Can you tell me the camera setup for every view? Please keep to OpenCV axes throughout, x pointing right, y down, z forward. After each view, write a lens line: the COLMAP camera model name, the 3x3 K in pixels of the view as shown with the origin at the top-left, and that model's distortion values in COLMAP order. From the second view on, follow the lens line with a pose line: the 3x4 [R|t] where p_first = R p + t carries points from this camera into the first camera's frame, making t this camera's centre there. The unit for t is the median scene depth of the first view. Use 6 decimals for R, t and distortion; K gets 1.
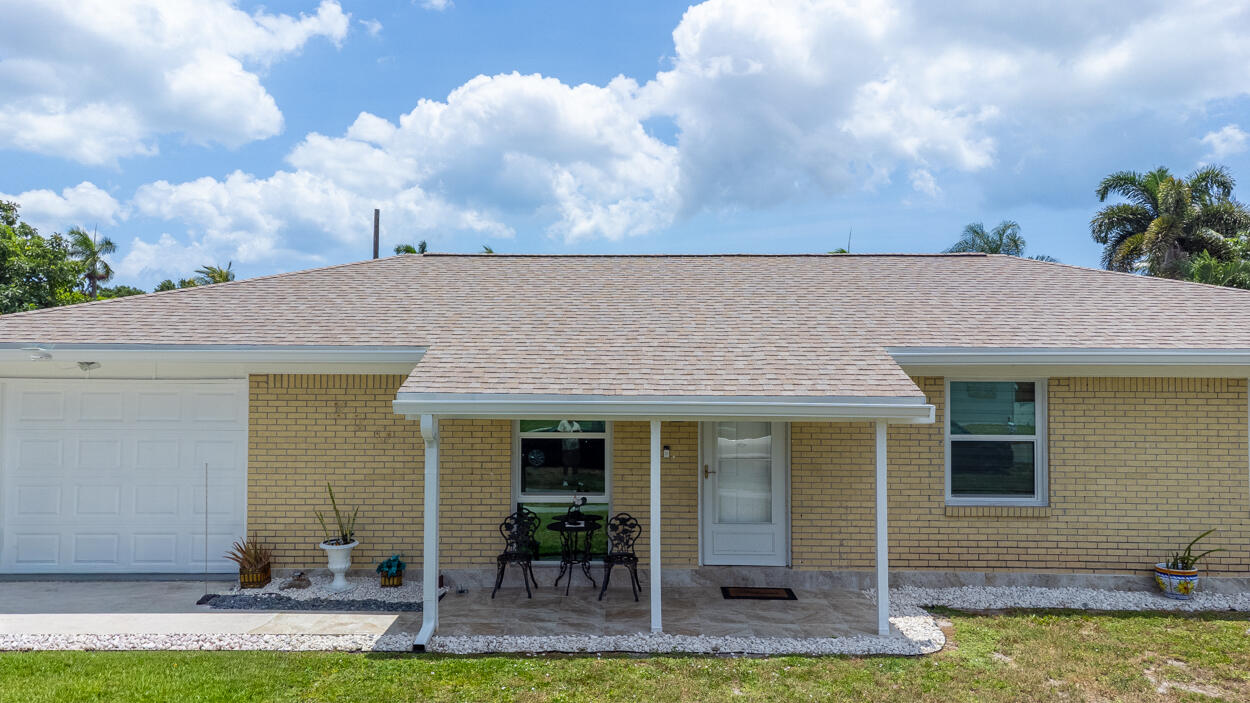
lens RADIAL K [[946.7, 0, 625.0], [0, 946.7, 351.5], [0, 0, 1]] dist [0.062301, 0.002523]
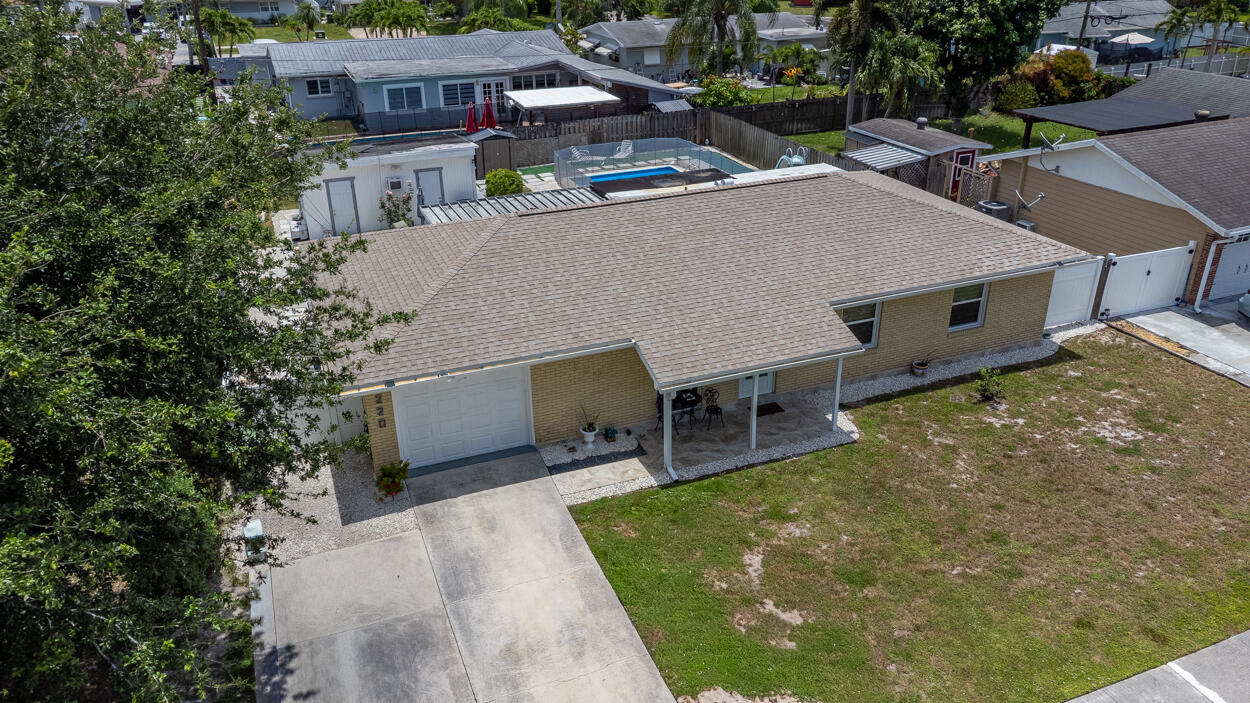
lens RADIAL K [[931.8, 0, 623.4], [0, 931.8, 349.2], [0, 0, 1]] dist [0.025668, 0.030242]
pose [[0.922808, -0.175566, 0.342931, -0.847815], [0.005229, 0.895755, 0.444517, -0.800585], [-0.385224, -0.408411, 0.827528, -0.576844]]
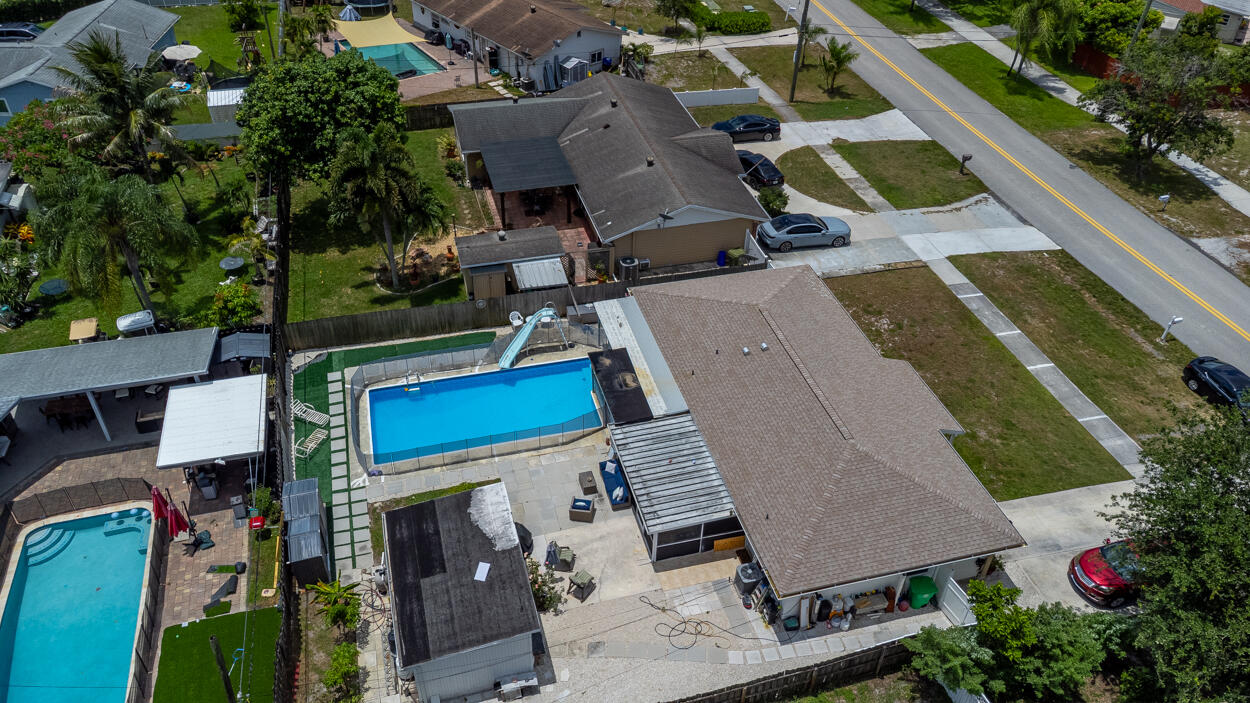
lens RADIAL K [[931.8, 0, 623.4], [0, 931.8, 349.2], [0, 0, 1]] dist [0.025668, 0.030242]
pose [[-0.278958, -0.599813, 0.749937, -2.362372], [-0.047255, 0.788566, 0.613132, -2.379985], [-0.959140, 0.135600, -0.248321, 2.948708]]
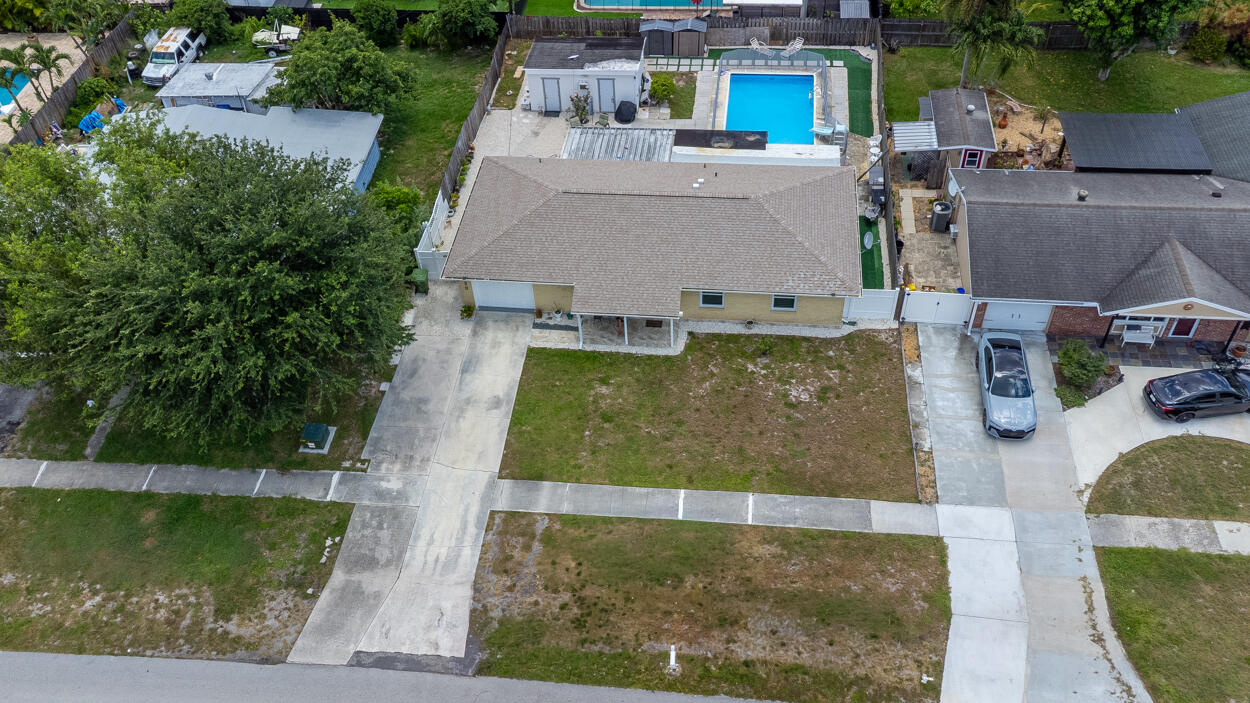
lens RADIAL K [[1073.4, 0, 617.6], [0, 1073.4, 351.3], [0, 0, 1]] dist [0.050870, -0.005572]
pose [[0.993618, 0.041493, -0.104885, 0.474656], [0.047531, 0.689259, 0.722955, -3.070929], [0.102290, -0.723326, 0.682888, -2.342704]]
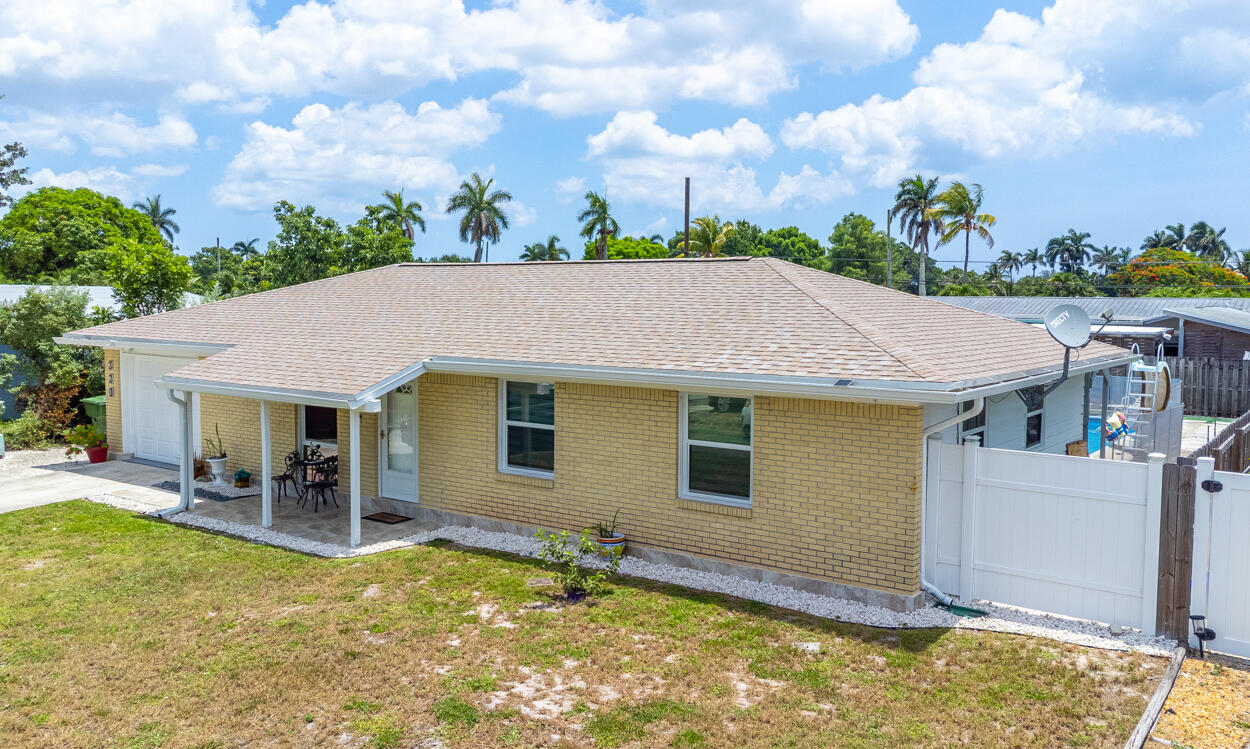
lens RADIAL K [[1018.5, 0, 654.7], [0, 1018.5, 374.2], [0, 0, 1]] dist [0.036054, 0.002222]
pose [[0.820359, 0.045558, -0.570031, 1.320038], [0.008431, 0.995750, 0.091715, -0.106335], [0.571787, -0.080045, 0.816488, -0.039016]]
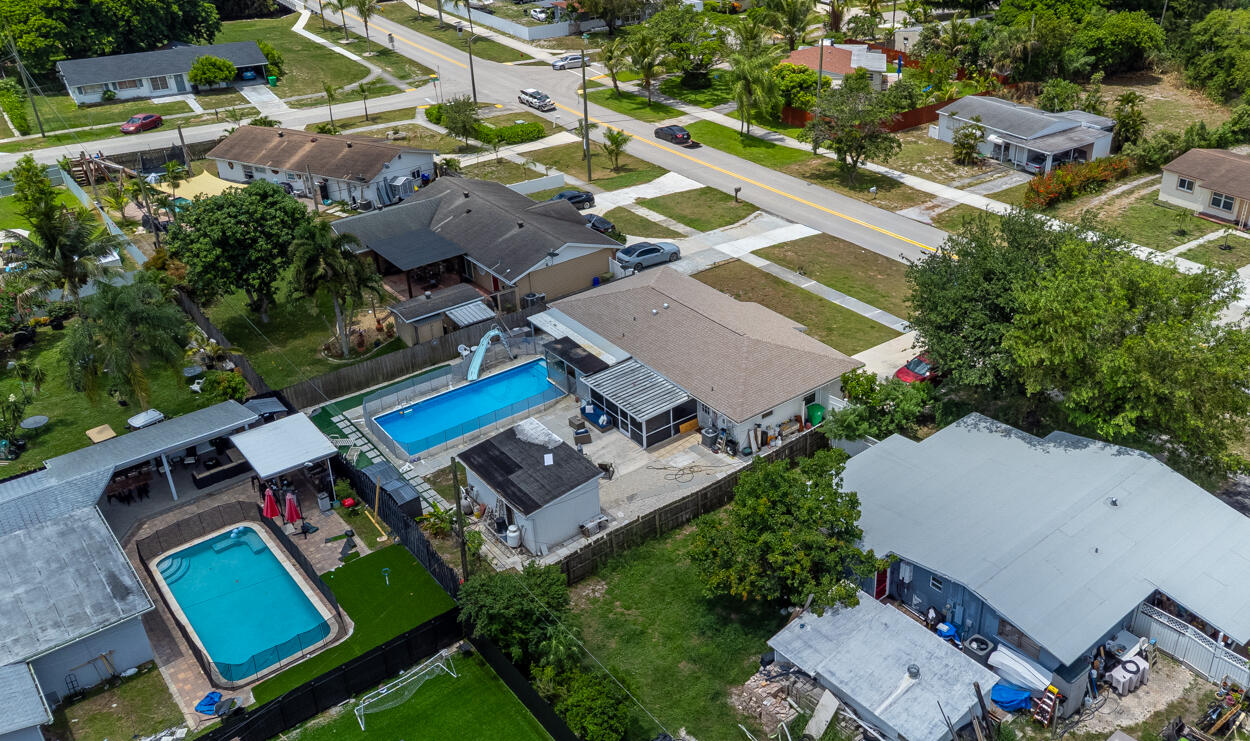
lens RADIAL K [[1057.6, 0, 713.0], [0, 1057.6, 339.3], [0, 0, 1]] dist [0.097686, -0.192046]
pose [[-0.649382, -0.346474, 0.676948, -4.046050], [-0.003495, 0.891530, 0.452948, -2.693505], [-0.760454, 0.291770, -0.580154, 4.837652]]
